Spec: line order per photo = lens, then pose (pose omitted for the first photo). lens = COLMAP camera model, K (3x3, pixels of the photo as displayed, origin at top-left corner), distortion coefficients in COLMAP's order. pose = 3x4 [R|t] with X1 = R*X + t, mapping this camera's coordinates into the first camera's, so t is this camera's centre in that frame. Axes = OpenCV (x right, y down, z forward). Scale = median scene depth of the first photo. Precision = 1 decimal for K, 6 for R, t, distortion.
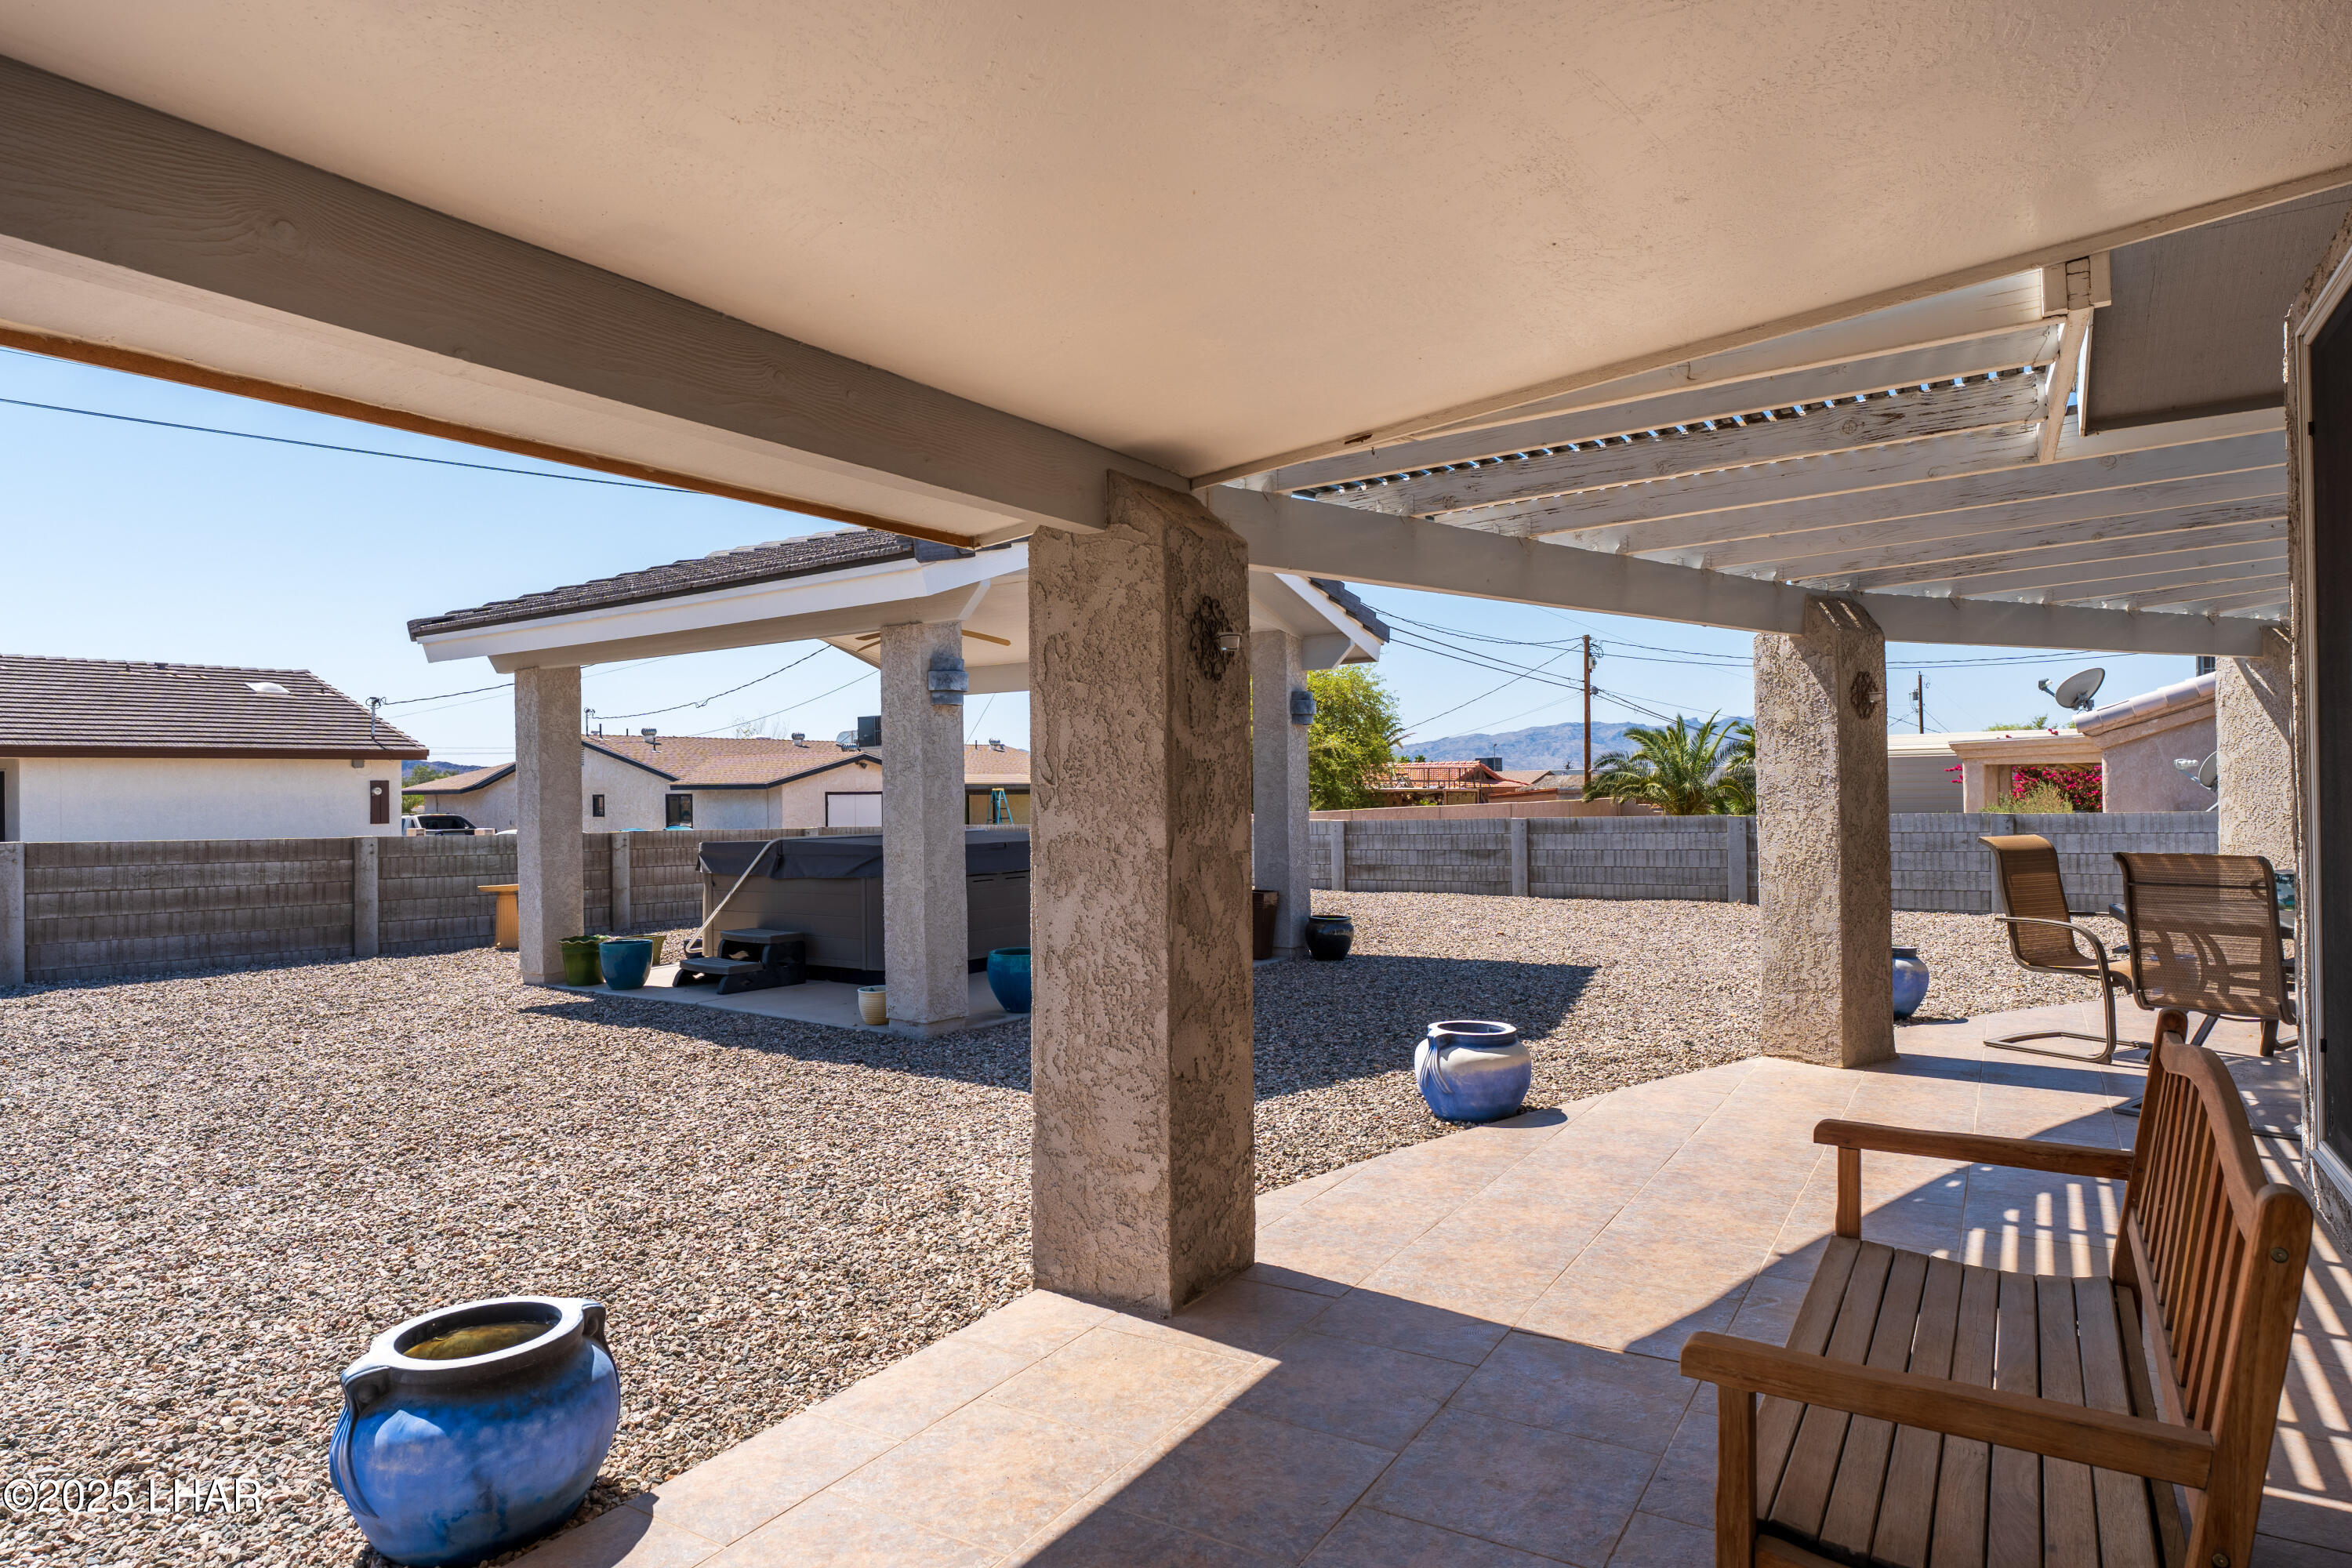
lens RADIAL K [[1276.5, 0, 1191.1], [0, 1276.5, 787.0], [0, 0, 1]] dist [0.001294, -0.001116]
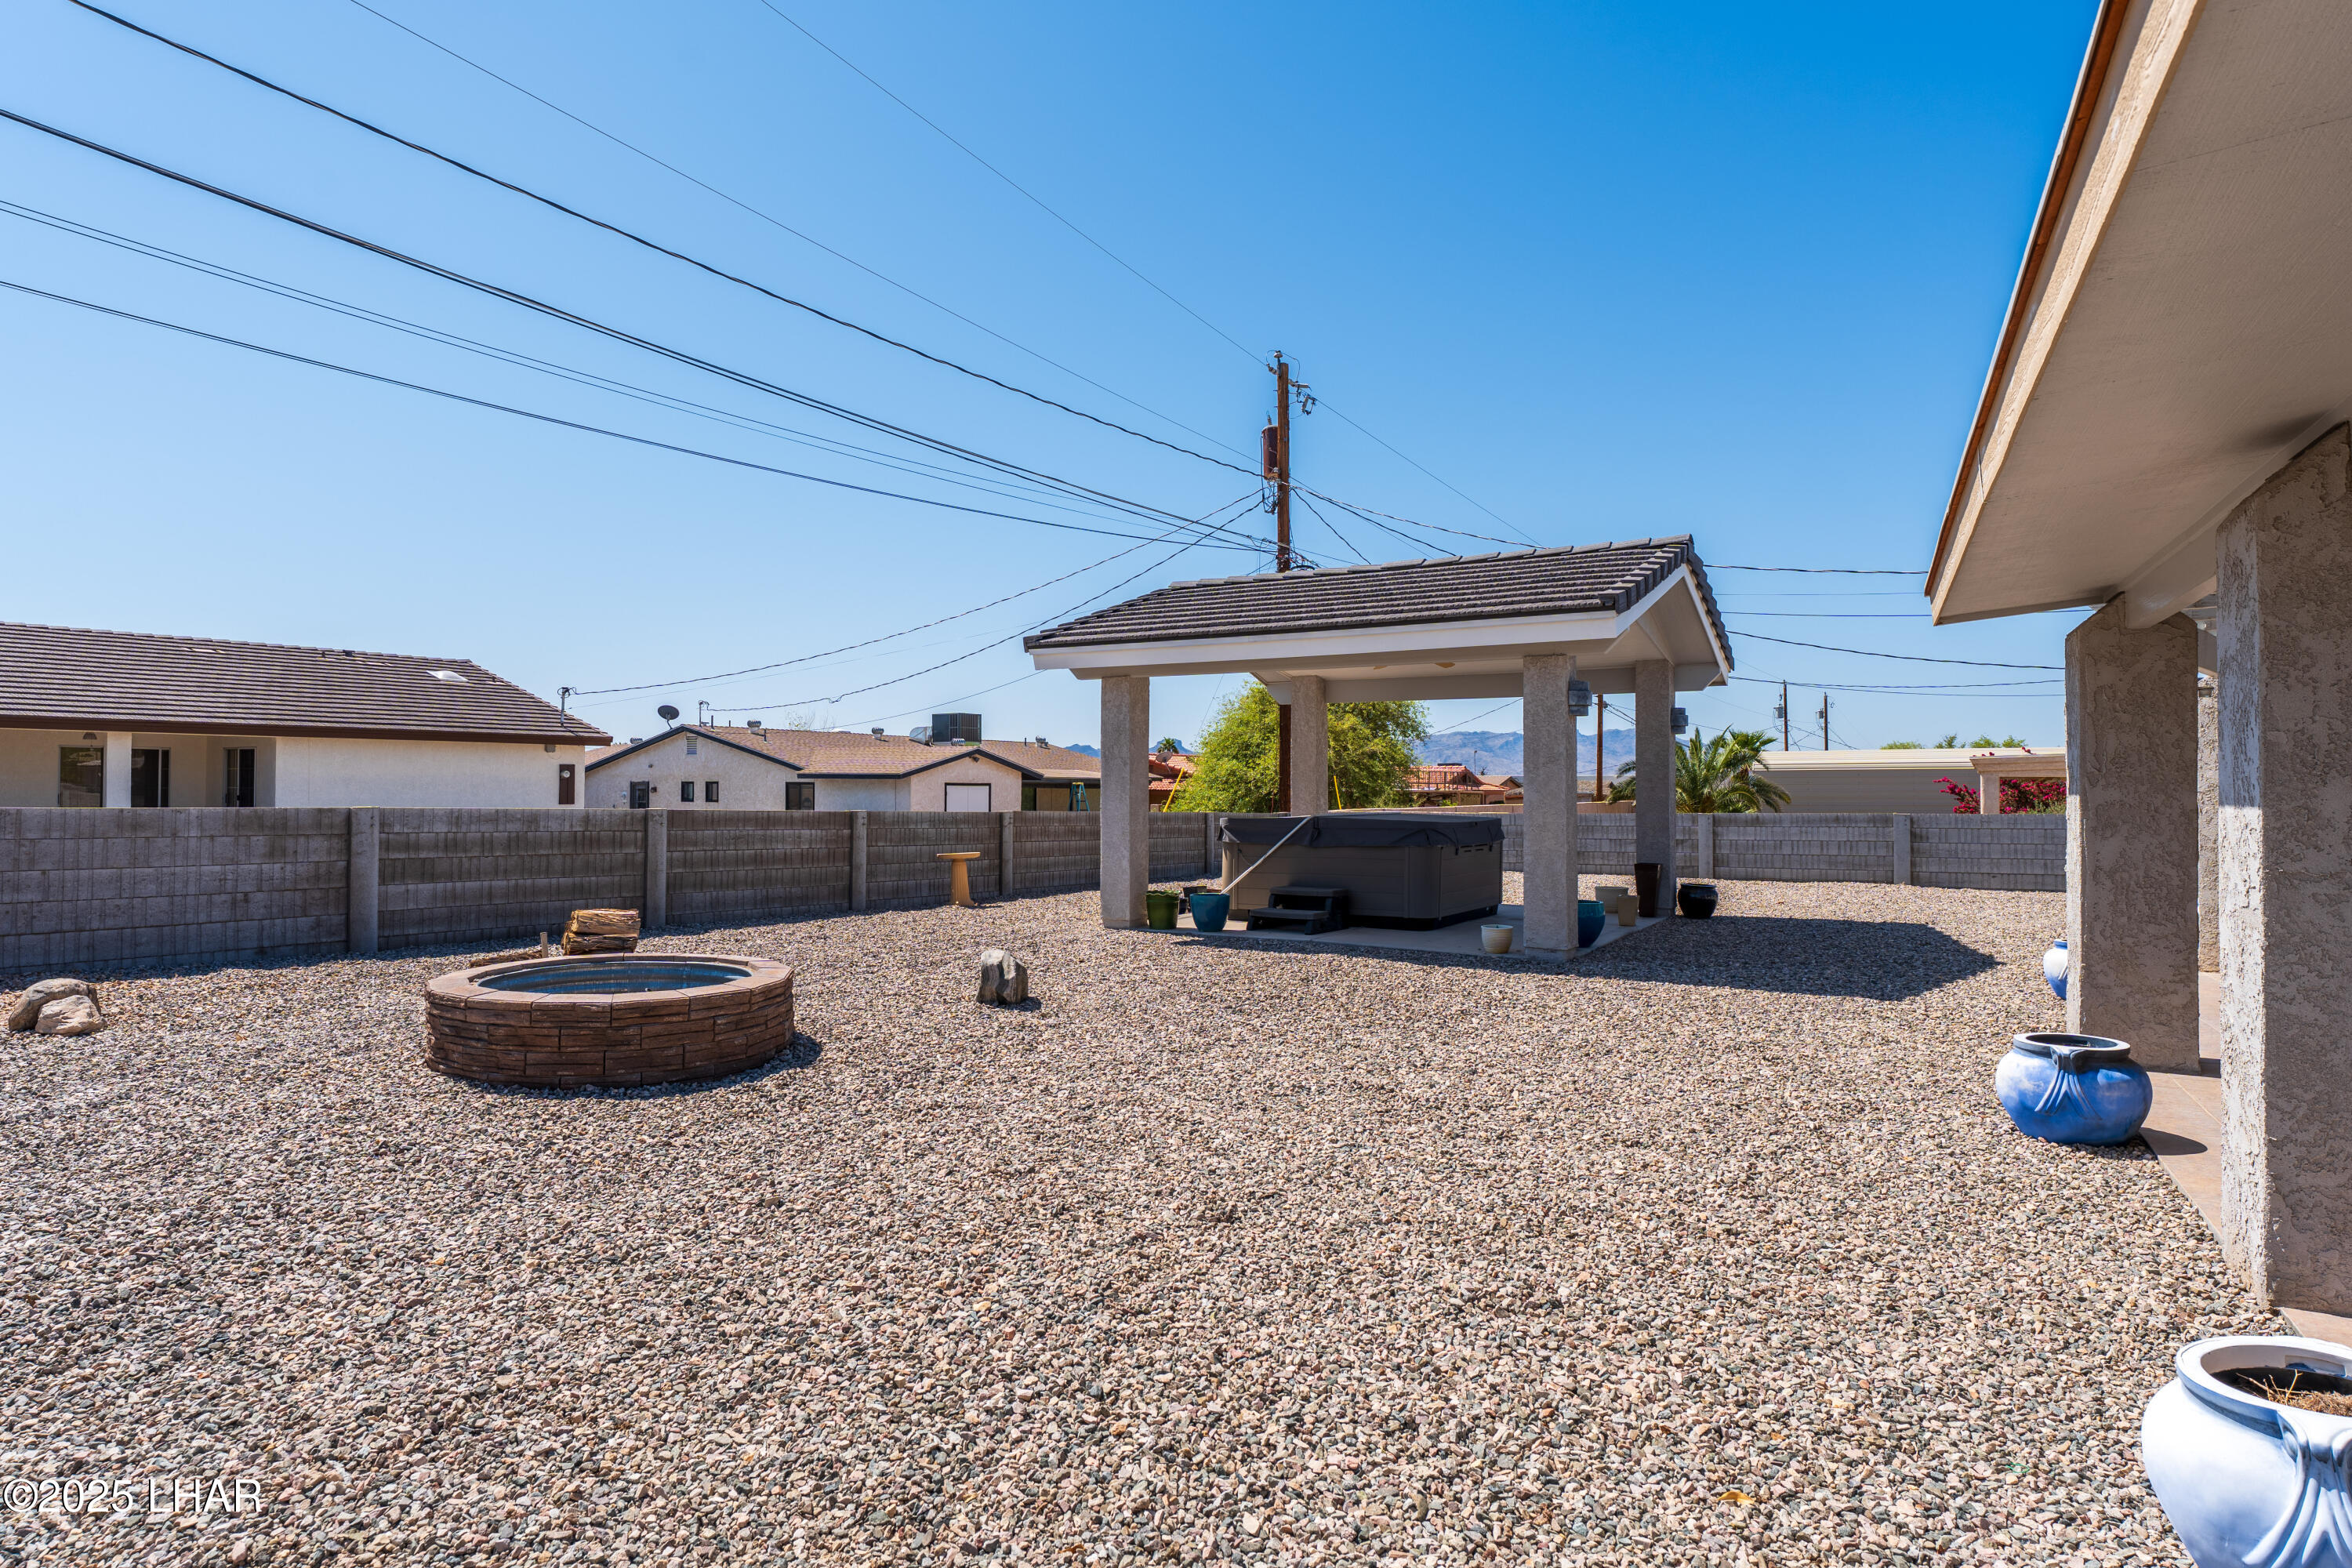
lens RADIAL K [[1276.5, 0, 1070.8], [0, 1276.5, 769.7], [0, 0, 1]] dist [0.001294, -0.001116]
pose [[0.997766, 0.018842, 0.064087, -0.548091], [-0.017921, 0.999728, -0.014923, 0.015432], [-0.064350, 0.013741, 0.997833, -0.215090]]
